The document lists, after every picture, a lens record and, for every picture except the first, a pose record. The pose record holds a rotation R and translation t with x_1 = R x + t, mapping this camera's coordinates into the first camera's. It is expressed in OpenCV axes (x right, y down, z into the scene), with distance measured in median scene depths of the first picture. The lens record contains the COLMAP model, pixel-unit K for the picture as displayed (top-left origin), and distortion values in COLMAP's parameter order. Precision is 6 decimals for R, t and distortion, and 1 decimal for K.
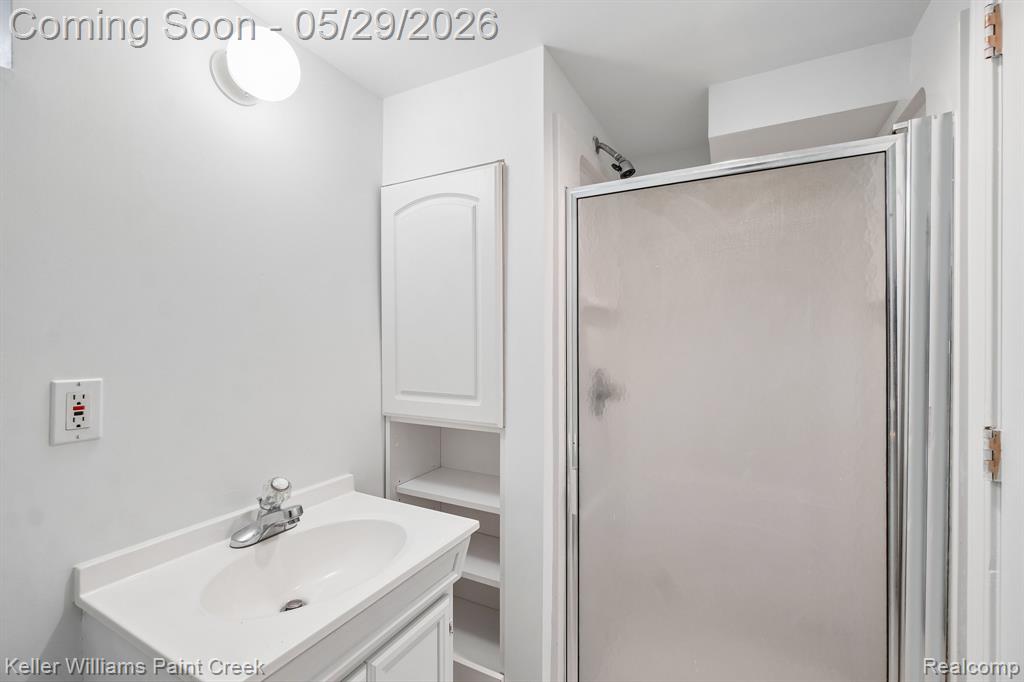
lens RADIAL K [[446.2, 0, 512.3], [0, 446.2, 341.1], [0, 0, 1]] dist [-0.007280, 0.003049]
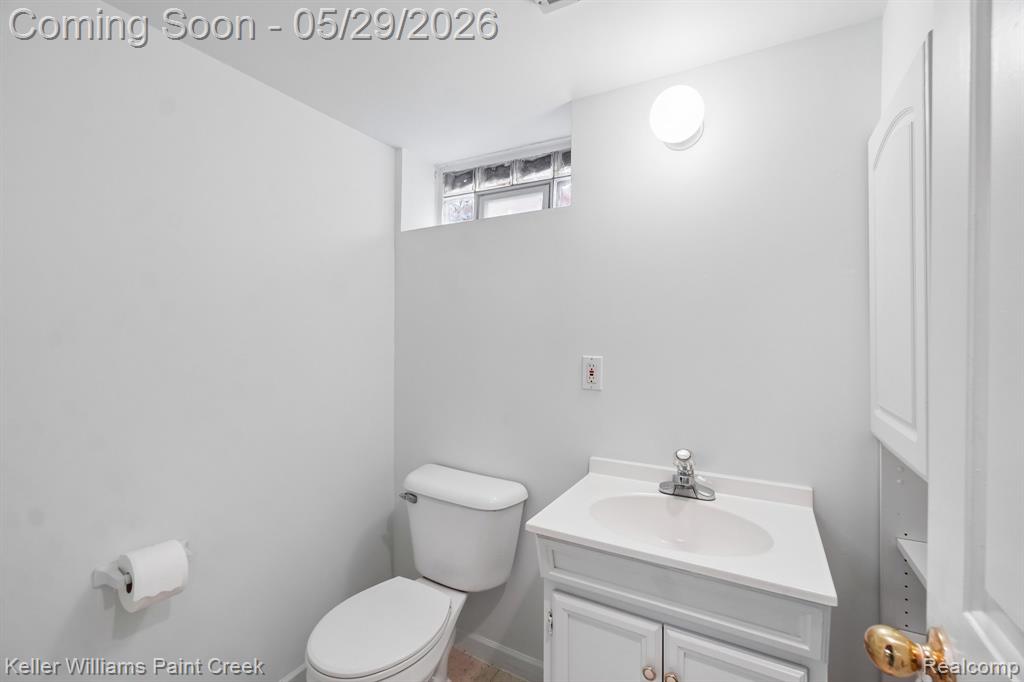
lens RADIAL K [[446.2, 0, 512.5], [0, 446.2, 336.3], [0, 0, 1]] dist [-0.007280, 0.003049]
pose [[-0.035834, 0.003925, -0.999350, 0.884220], [-0.005111, 0.999978, 0.004110, -0.002622], [0.999345, 0.005255, -0.035814, 0.729191]]
